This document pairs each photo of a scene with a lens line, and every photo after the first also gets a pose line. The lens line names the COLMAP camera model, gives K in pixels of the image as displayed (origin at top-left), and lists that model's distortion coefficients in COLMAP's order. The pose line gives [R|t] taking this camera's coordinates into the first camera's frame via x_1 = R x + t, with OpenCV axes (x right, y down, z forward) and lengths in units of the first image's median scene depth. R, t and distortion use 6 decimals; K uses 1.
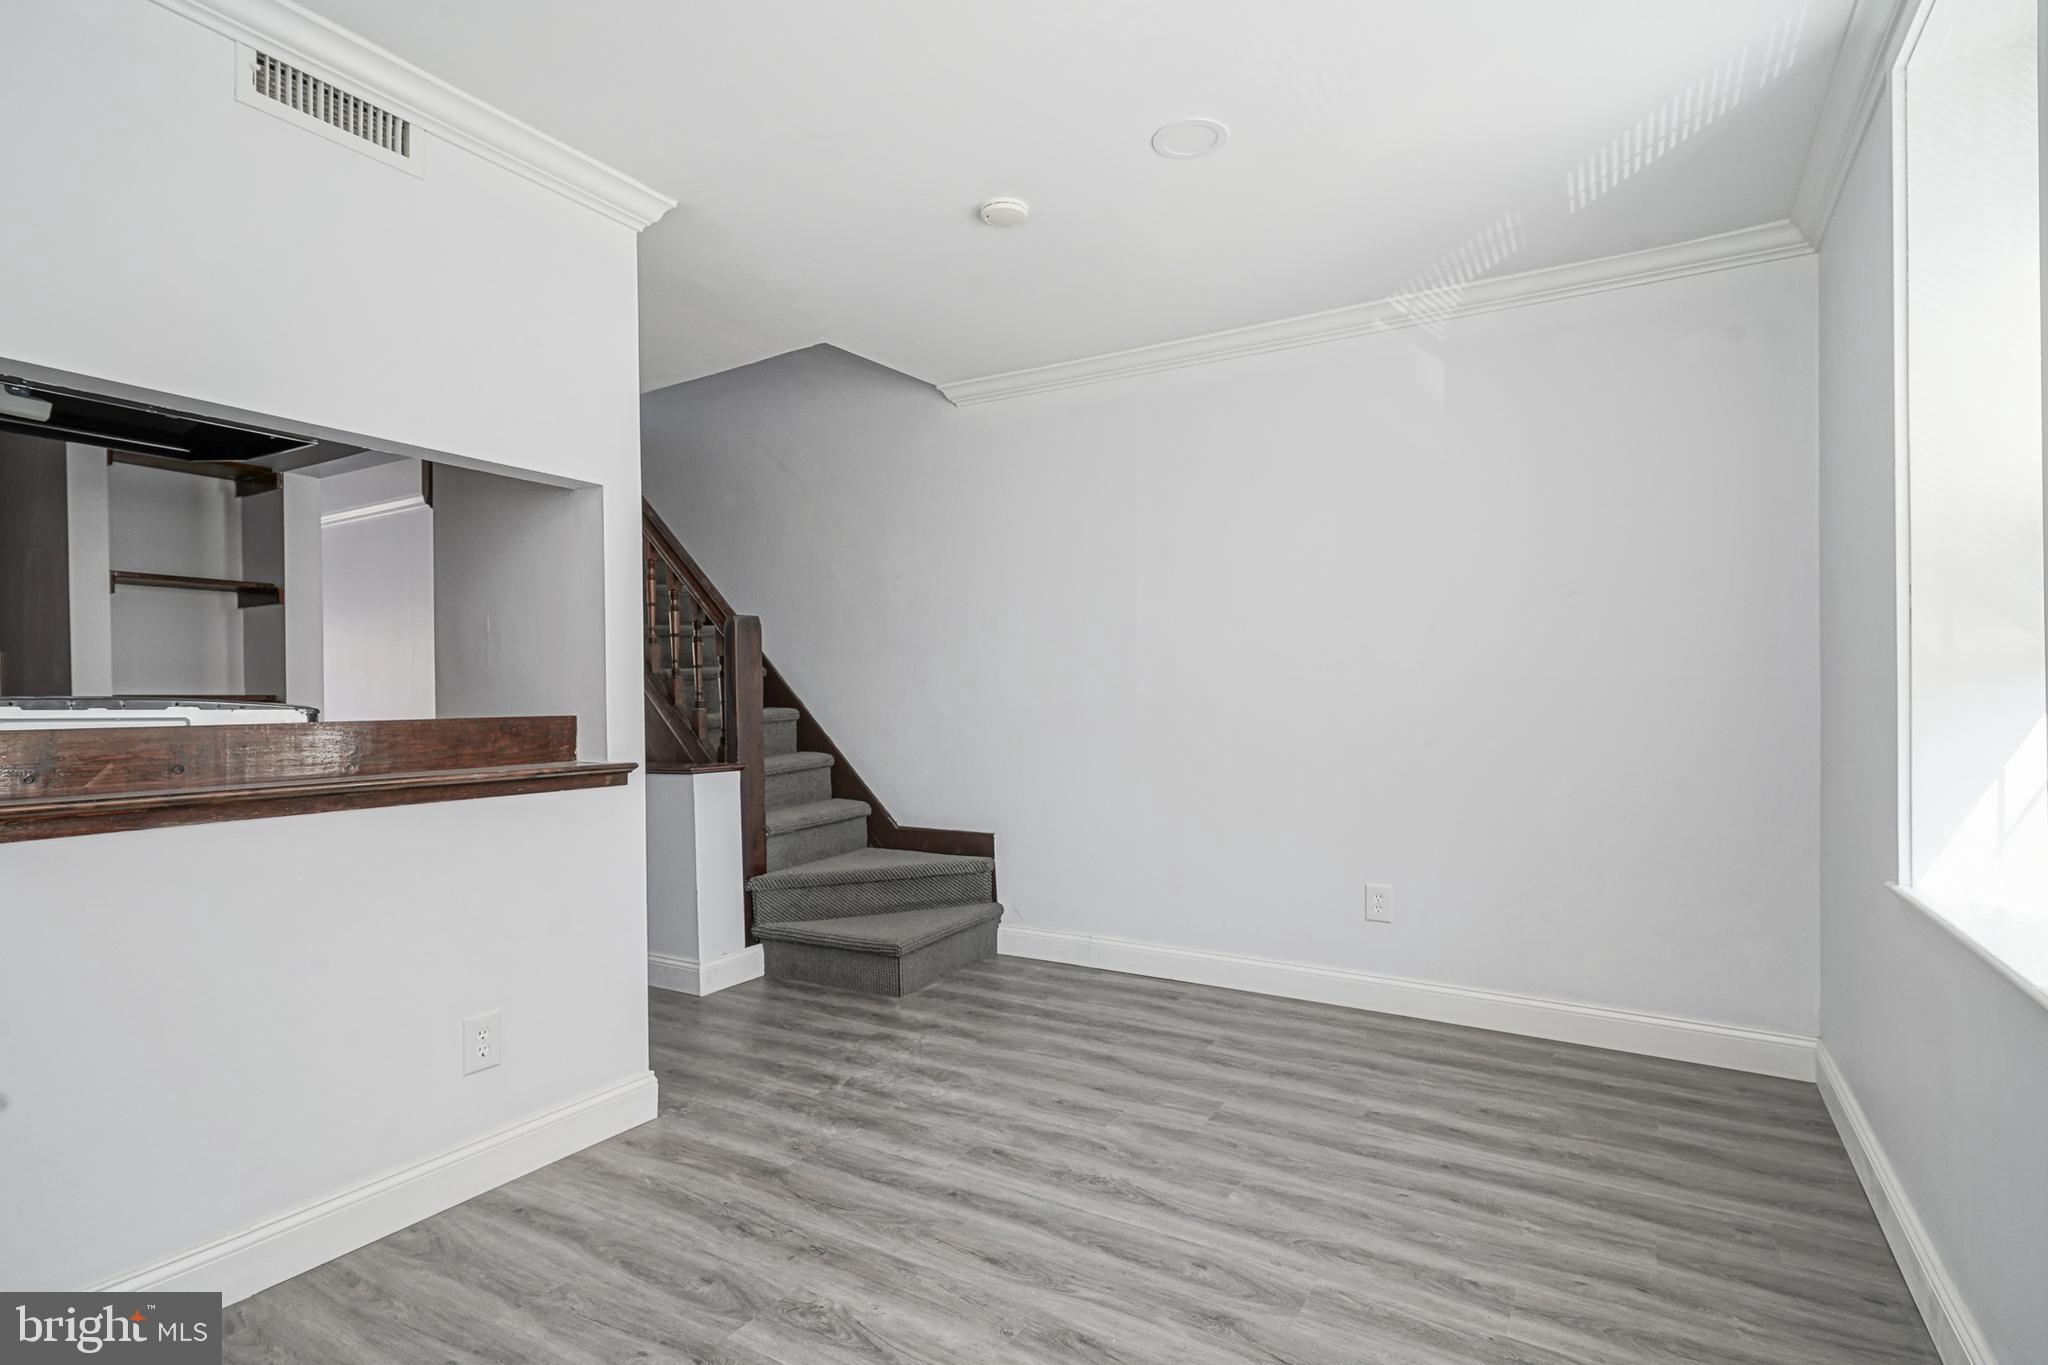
lens RADIAL K [[1014.7, 0, 1028.5], [0, 1014.7, 687.0], [0, 0, 1]] dist [-0.009688, 0.003517]
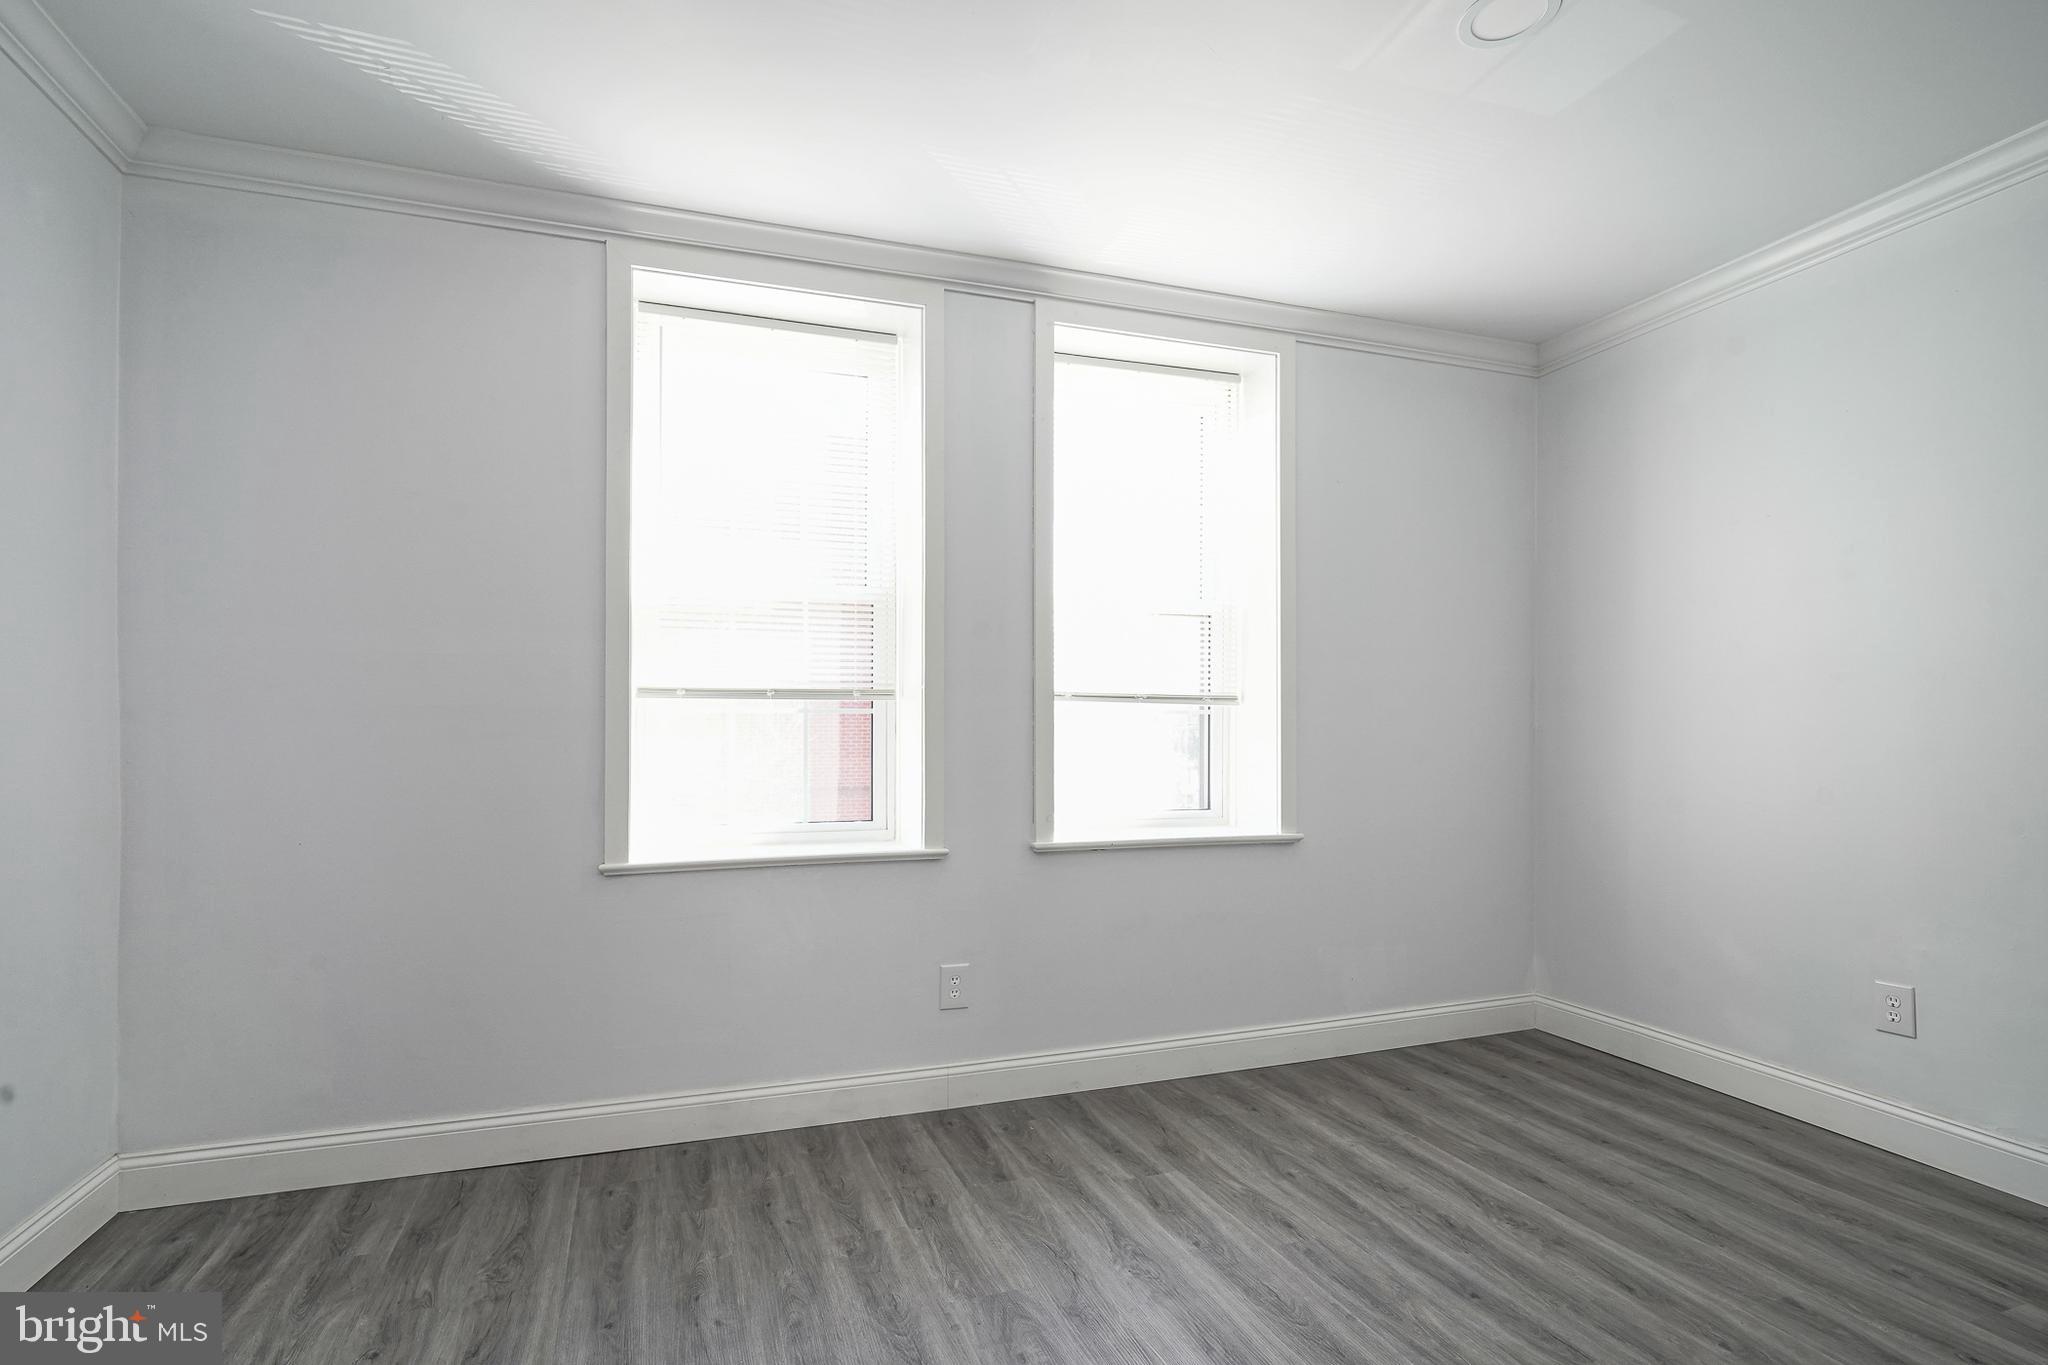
lens RADIAL K [[1014.7, 0, 1029.6], [0, 1014.7, 692.7], [0, 0, 1]] dist [-0.009688, 0.003517]
pose [[-0.773294, 0.028119, 0.633424, -0.378188], [0.008201, 0.999376, -0.034353, 0.023967], [-0.633995, -0.021370, -0.773042, 1.571060]]
